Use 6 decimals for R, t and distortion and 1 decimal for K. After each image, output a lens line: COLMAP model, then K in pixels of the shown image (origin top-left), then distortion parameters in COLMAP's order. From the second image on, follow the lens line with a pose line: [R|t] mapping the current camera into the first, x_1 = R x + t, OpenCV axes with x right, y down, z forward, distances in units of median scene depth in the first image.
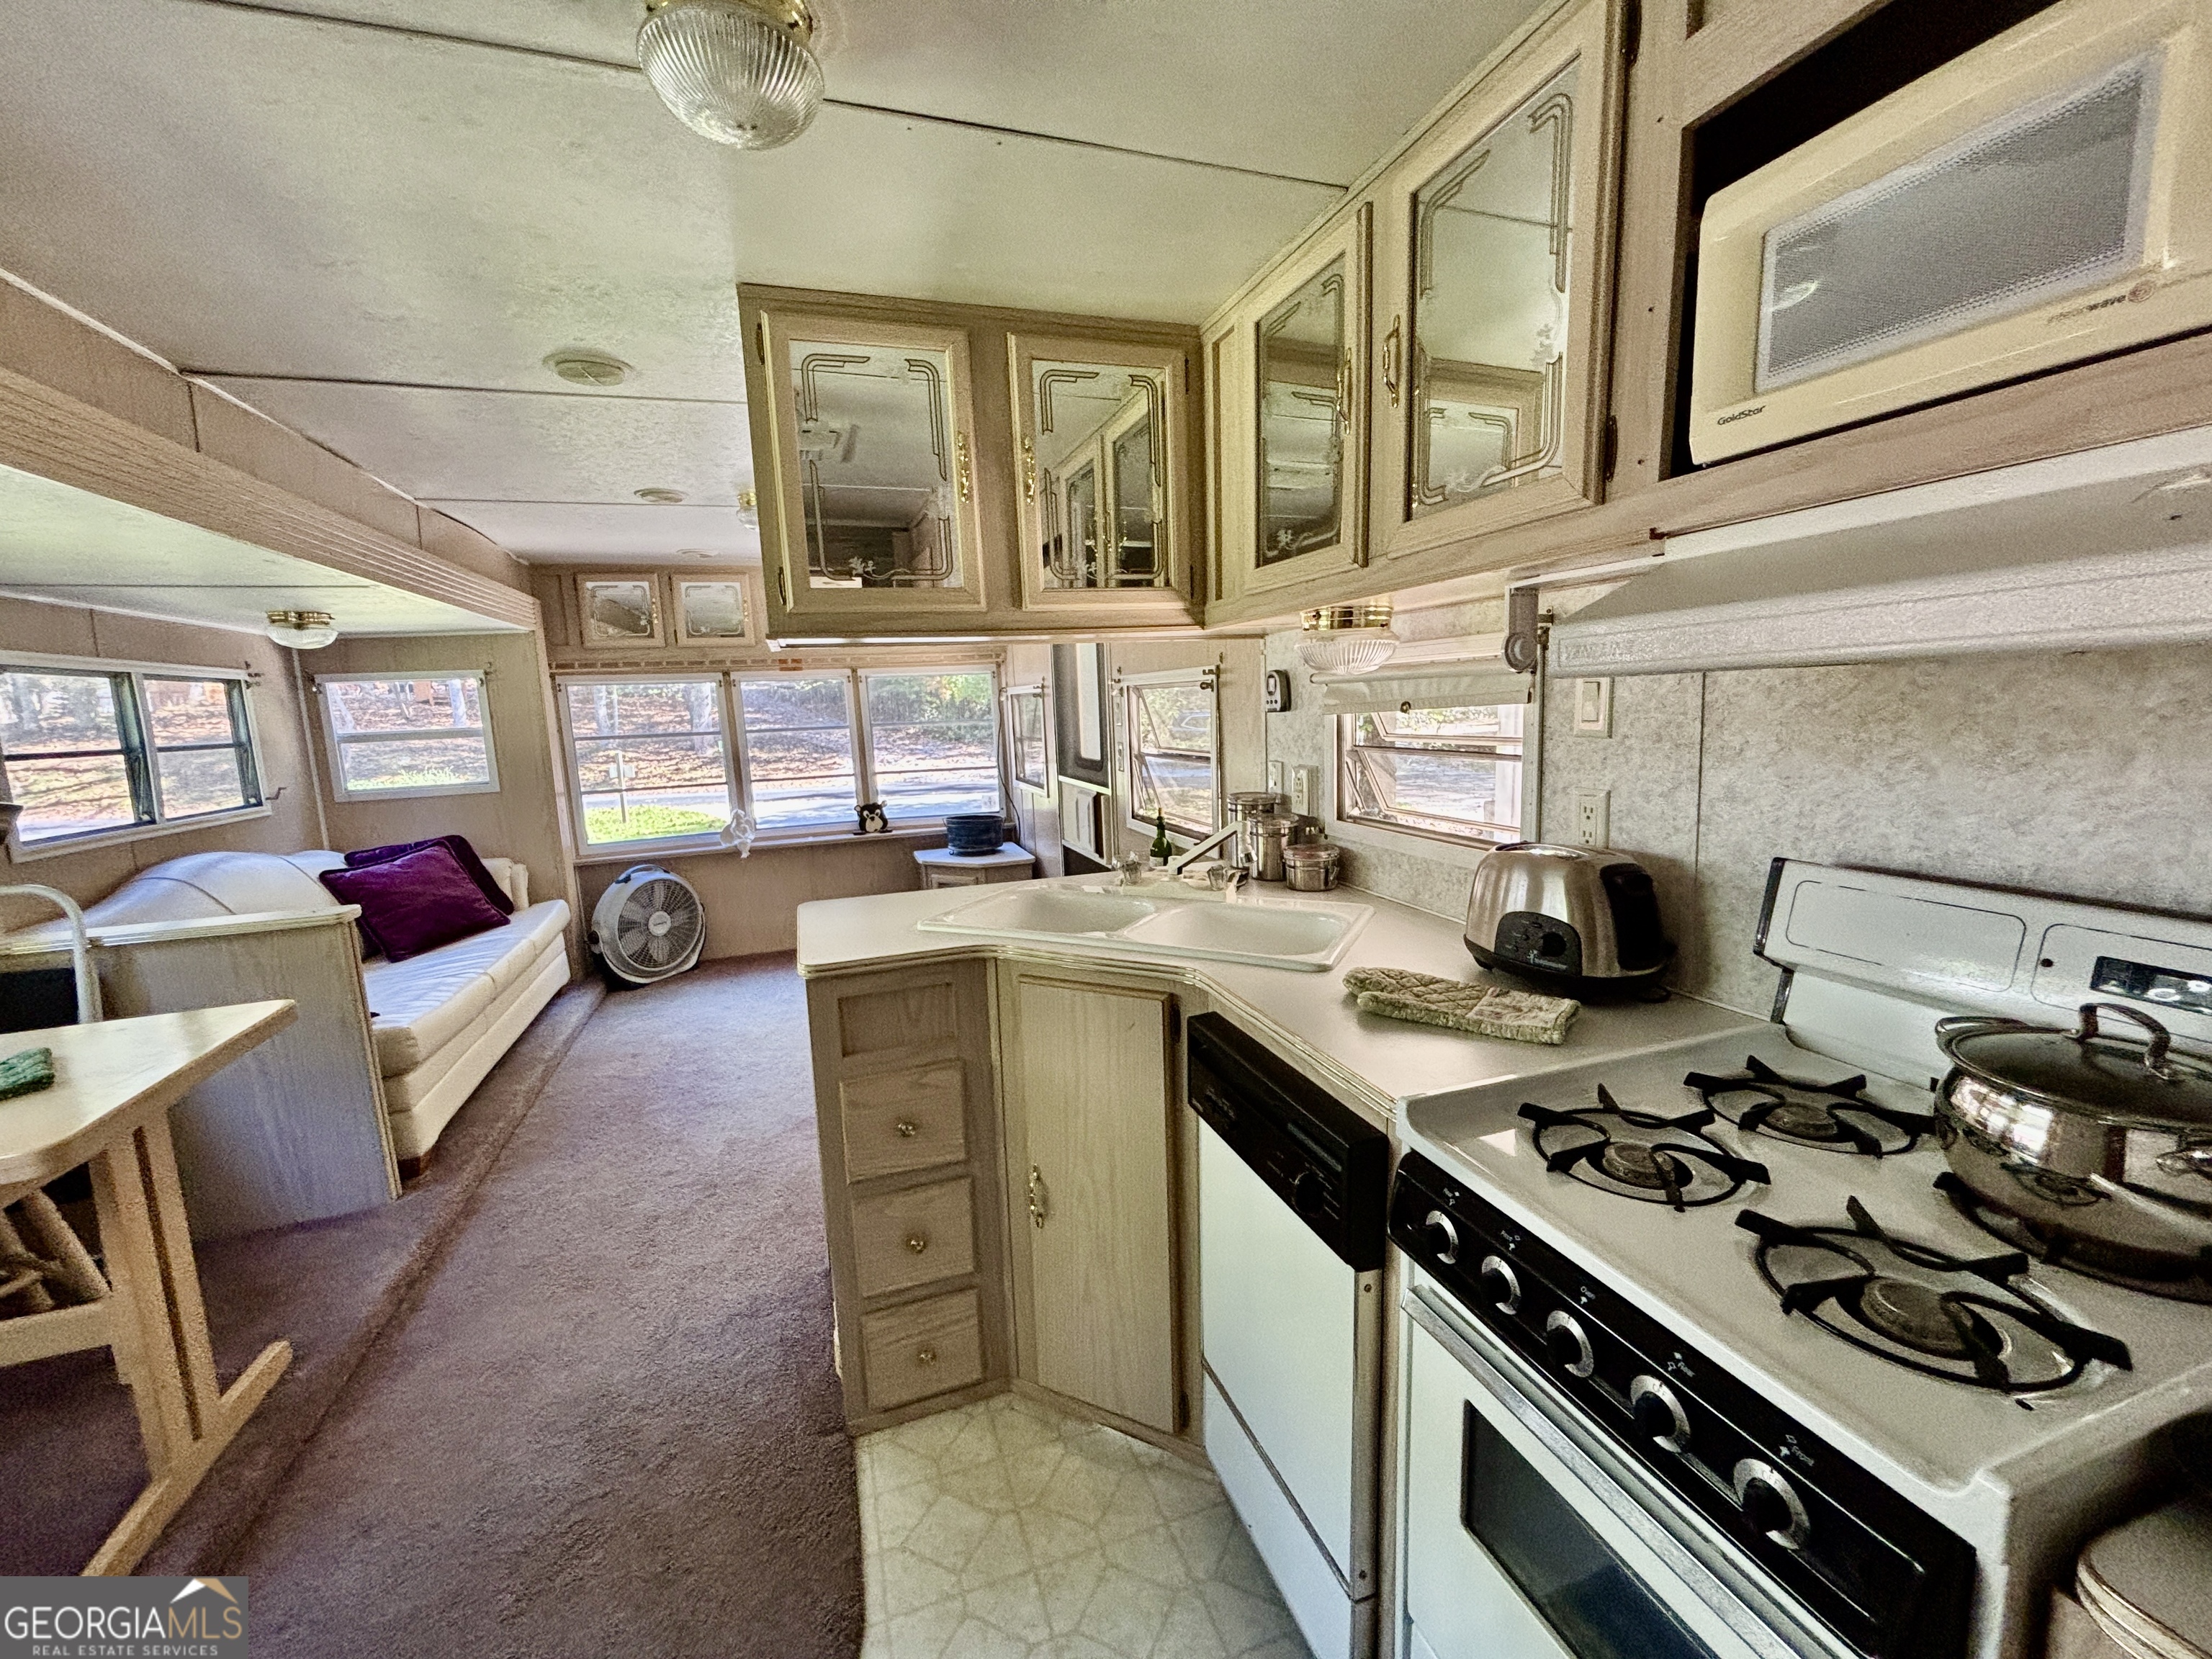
lens RADIAL K [[891.7, 0, 1093.1], [0, 891.7, 836.9], [0, 0, 1]] dist [-0.002865, 0.001134]
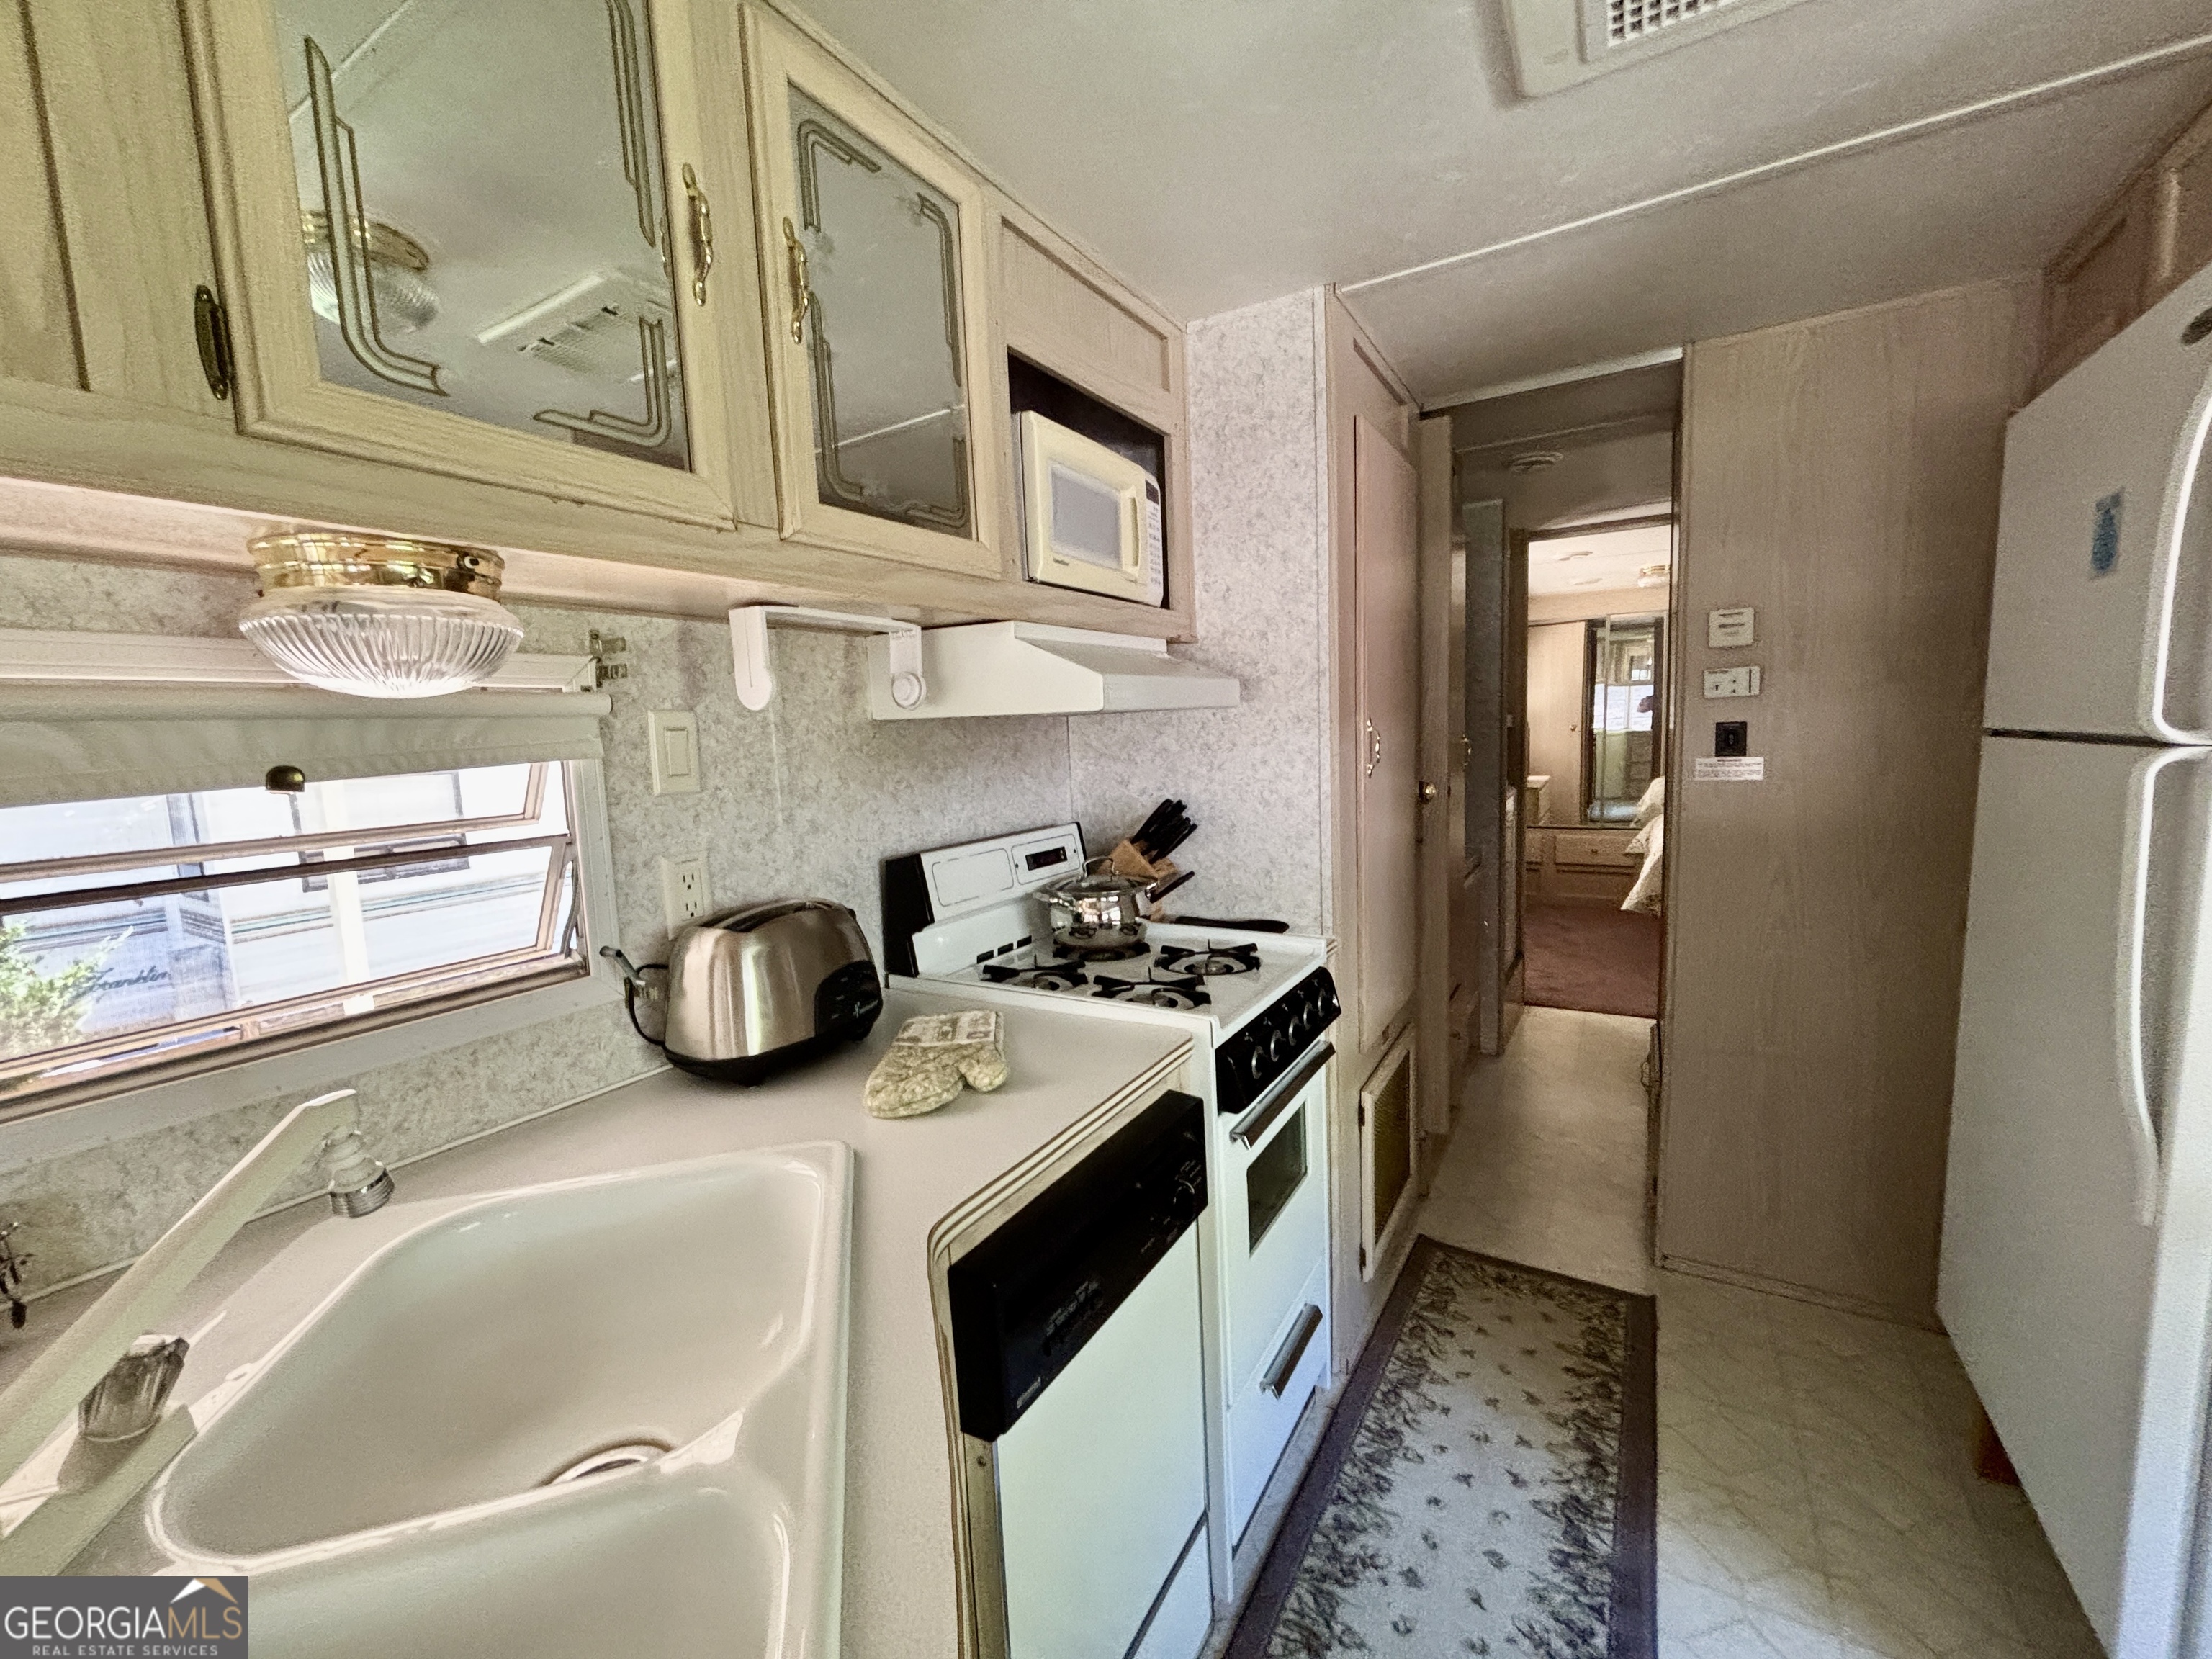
lens RADIAL K [[891.7, 0, 1100.8], [0, 891.7, 830.4], [0, 0, 1]] dist [-0.002865, 0.001134]
pose [[-0.648145, -0.024363, 0.761127, -0.482858], [0.177325, 0.967184, 0.181961, -0.219182], [-0.740583, 0.252904, -0.622556, 1.679178]]
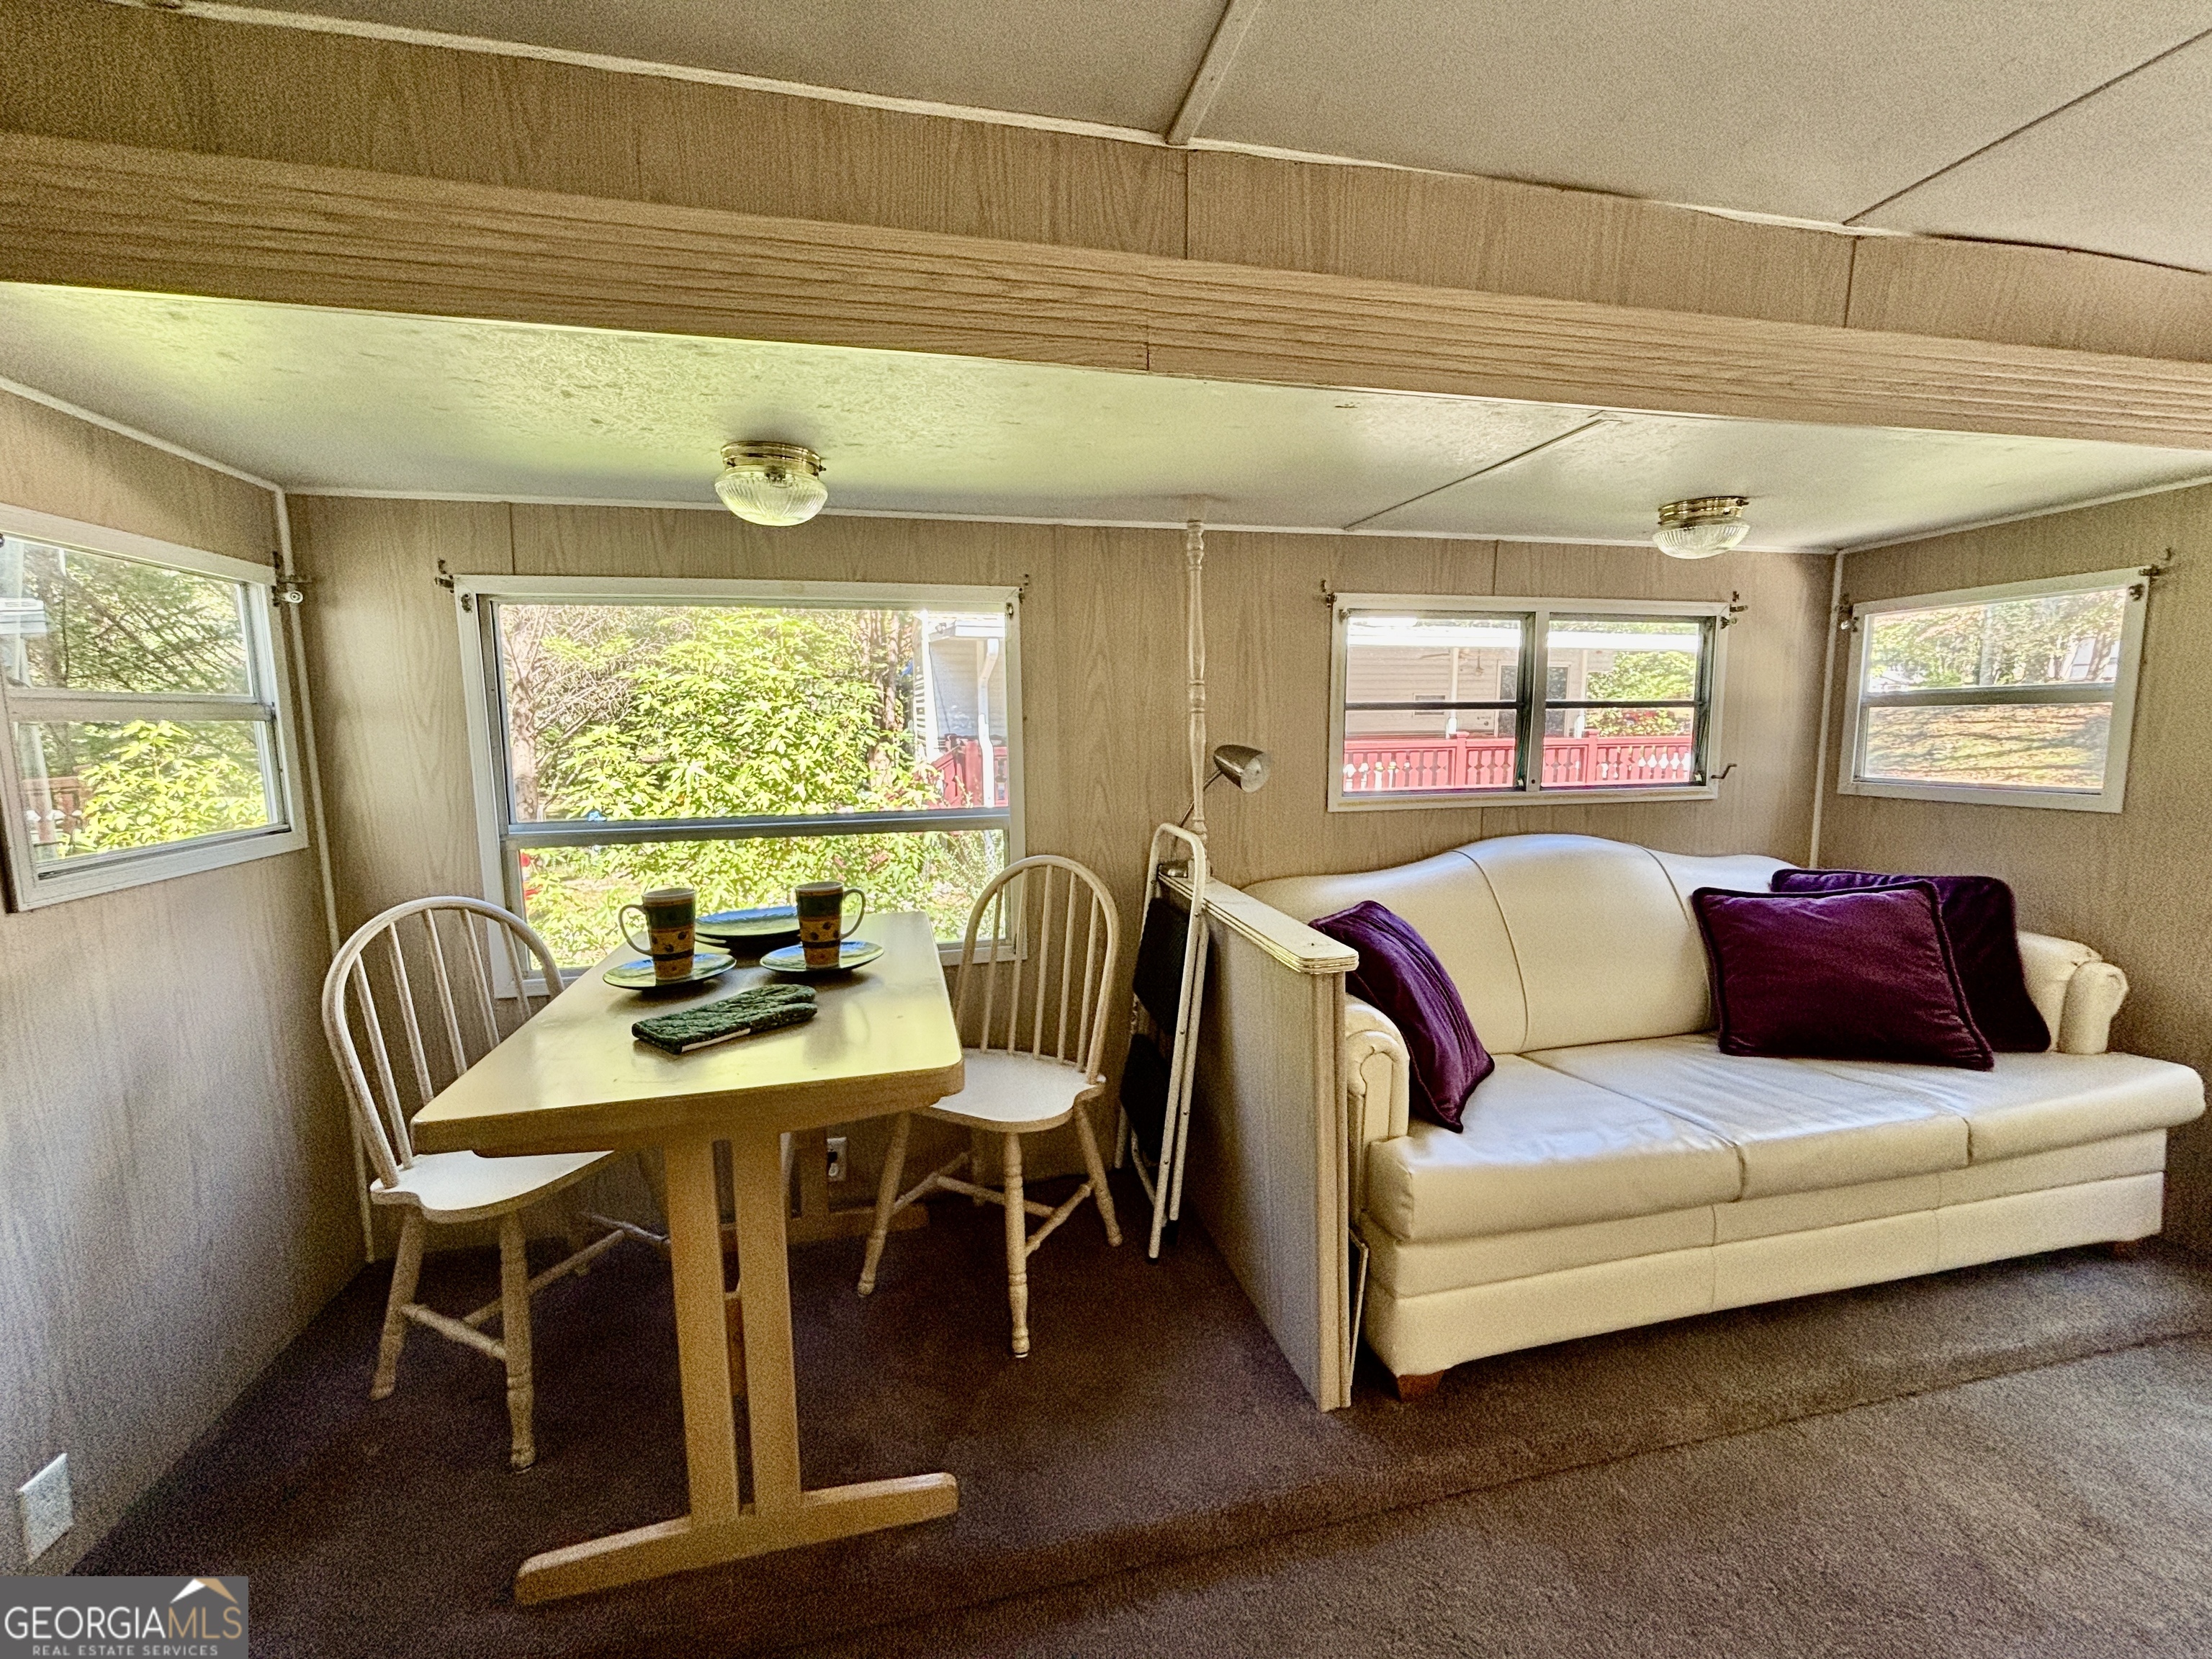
lens RADIAL K [[891.7, 0, 1101.4], [0, 891.7, 826.2], [0, 0, 1]] dist [-0.002865, 0.001134]
pose [[-0.099303, 0.155585, -0.982818, -0.086810], [-0.135823, 0.976337, 0.168283, -0.036457], [0.985744, 0.150200, -0.075821, 0.348498]]
